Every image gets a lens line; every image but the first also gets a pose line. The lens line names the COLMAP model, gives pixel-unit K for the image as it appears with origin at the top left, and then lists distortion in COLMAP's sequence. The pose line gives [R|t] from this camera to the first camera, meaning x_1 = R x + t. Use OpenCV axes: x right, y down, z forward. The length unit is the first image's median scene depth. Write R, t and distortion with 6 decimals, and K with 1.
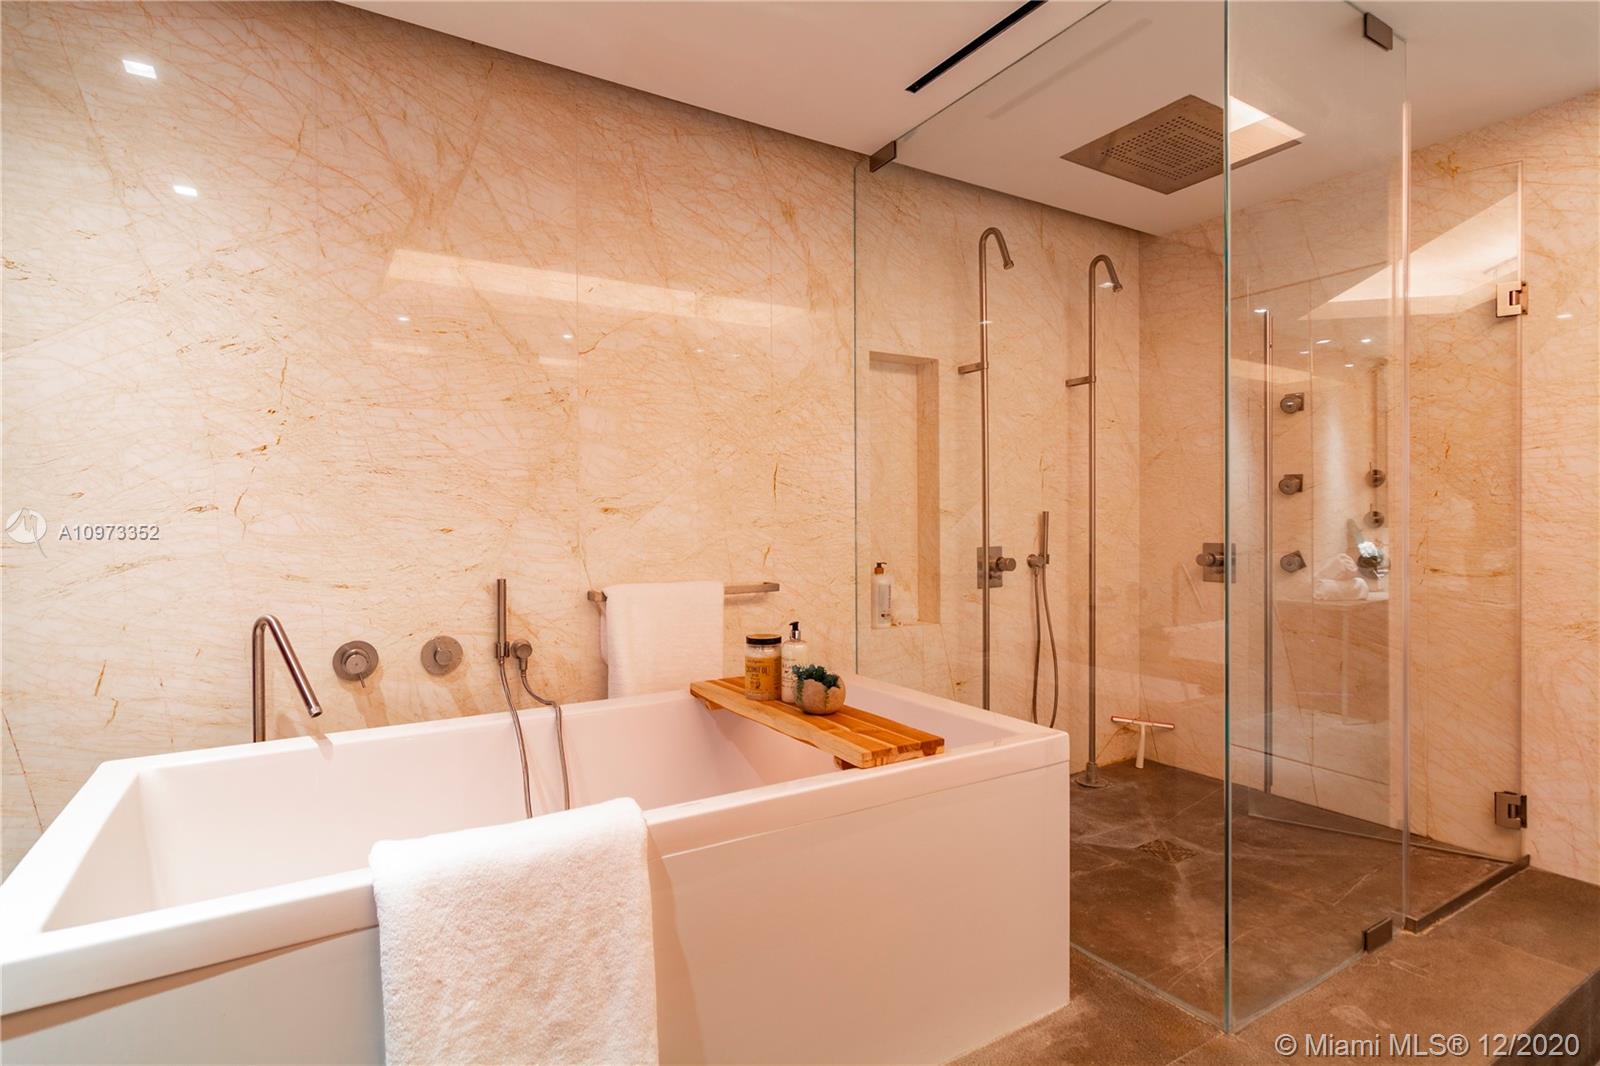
lens RADIAL K [[808.0, 0, 802.8], [0, 808.0, 524.0], [0, 0, 1]] dist [-0.002250, -0.000159]
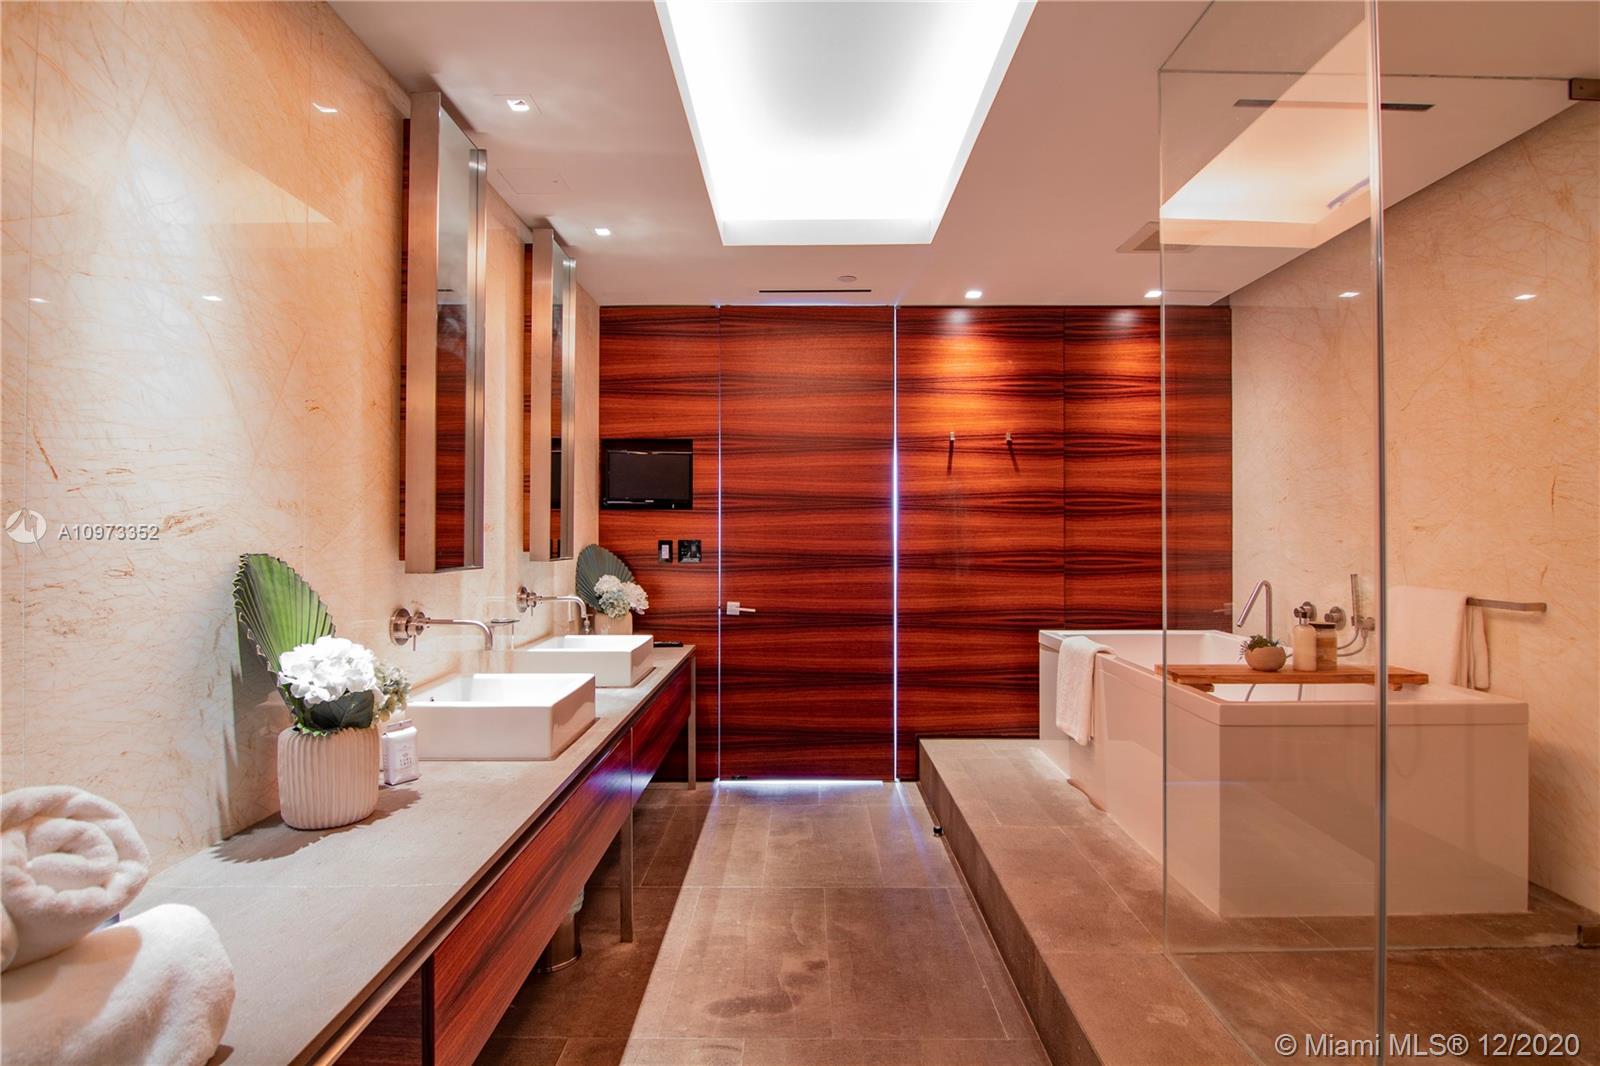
lens RADIAL K [[815.7, 0, 803.5], [0, 815.7, 531.9], [0, 0, 1]] dist [0.000798, 0.000435]
pose [[-0.529477, 0.003738, -0.848316, 1.292730], [-0.005075, 0.999958, 0.007574, -0.014501], [0.848309, 0.008316, -0.529436, 0.814197]]
